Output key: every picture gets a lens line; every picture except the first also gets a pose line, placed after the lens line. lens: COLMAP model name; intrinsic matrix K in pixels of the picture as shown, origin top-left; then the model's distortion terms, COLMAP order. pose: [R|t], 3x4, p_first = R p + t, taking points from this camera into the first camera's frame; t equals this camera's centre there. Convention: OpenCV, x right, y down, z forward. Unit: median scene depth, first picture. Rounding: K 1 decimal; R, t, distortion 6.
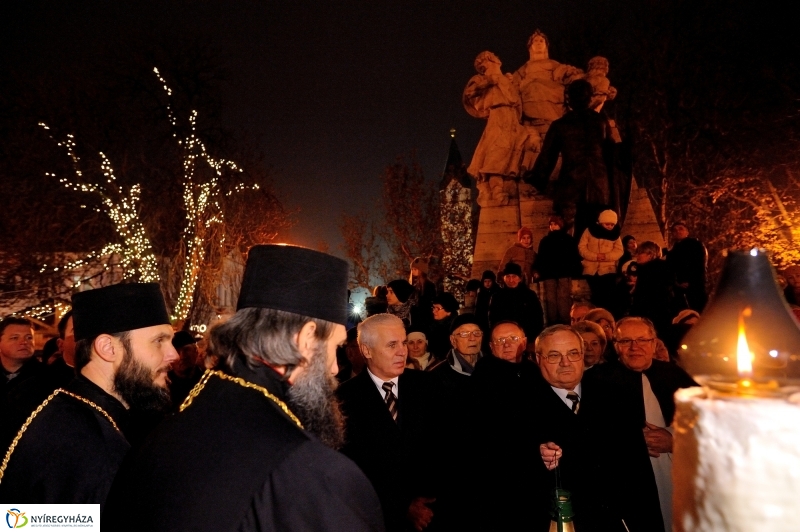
lens RADIAL K [[521.0, 0, 400.0], [0, 521.0, 266.0], [0, 0, 1]] dist [-0.046106, 0.001368]
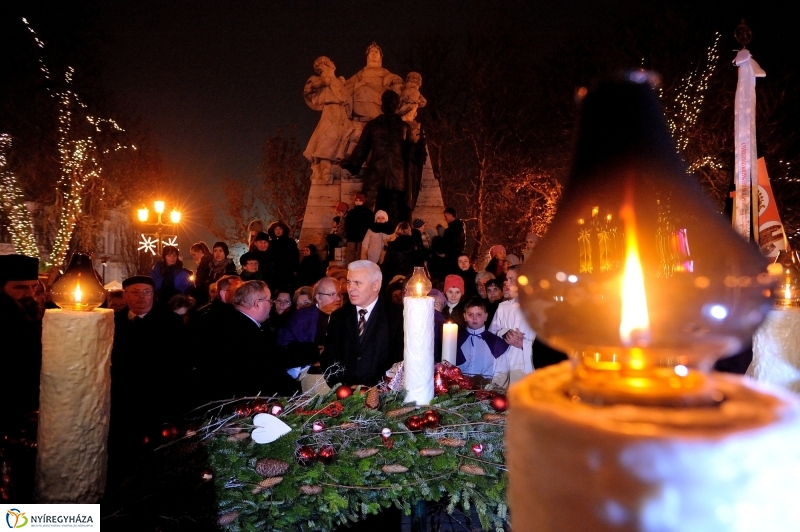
lens RADIAL K [[449.1, 0, 400.0], [0, 449.1, 266.0], [0, 0, 1]] dist [-0.074414, 0.041907]
pose [[0.969600, 0.035635, 0.242086, 0.053879], [-0.055762, 0.995486, 0.076805, -0.006265], [-0.238256, -0.087969, 0.967210, -0.049842]]
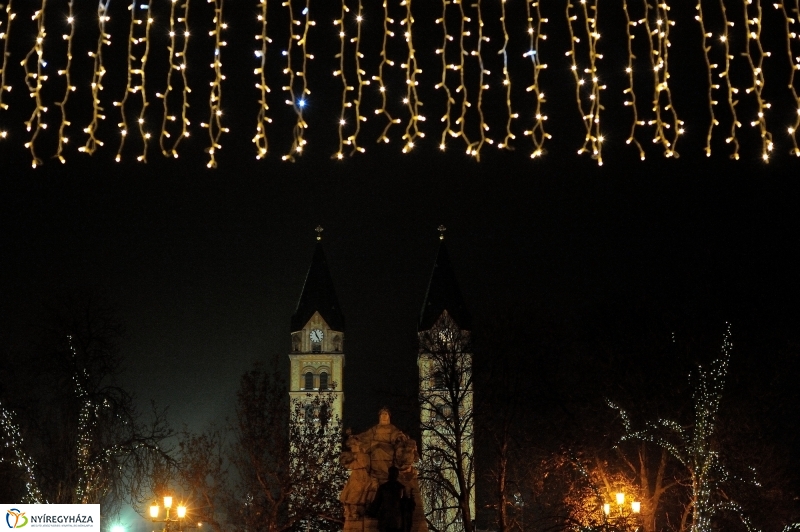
lens RADIAL K [[1146.8, 0, 400.0], [0, 1146.8, 266.0], [0, 0, 1]] dist [-0.110555, 0.062136]
pose [[0.980625, 0.075209, 0.180879, -0.244590], [-0.048925, 0.988130, -0.145622, -0.220316], [-0.189684, 0.133951, 0.972665, -1.668901]]
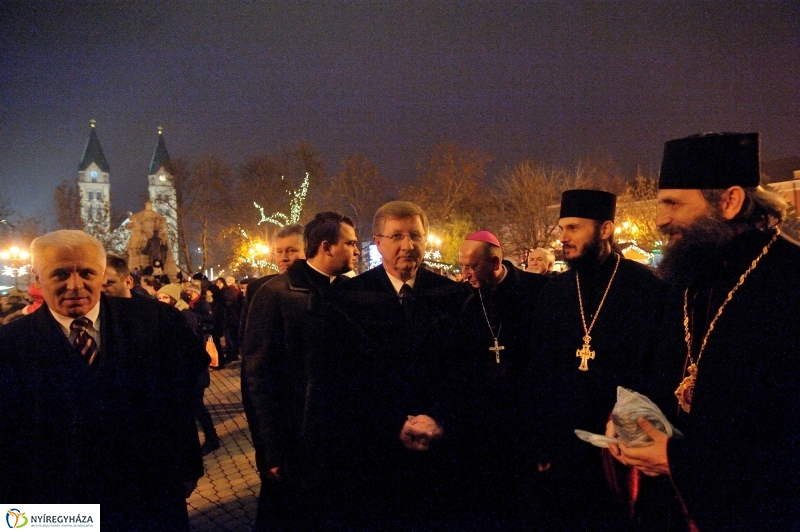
lens RADIAL K [[449.1, 0, 400.0], [0, 449.1, 266.0], [0, 0, 1]] dist [-0.074414, 0.041907]
pose [[0.740669, 0.005560, 0.671847, -0.281567], [-0.058732, 0.996674, 0.056500, -0.172075], [-0.669298, -0.081307, 0.738532, -1.421204]]
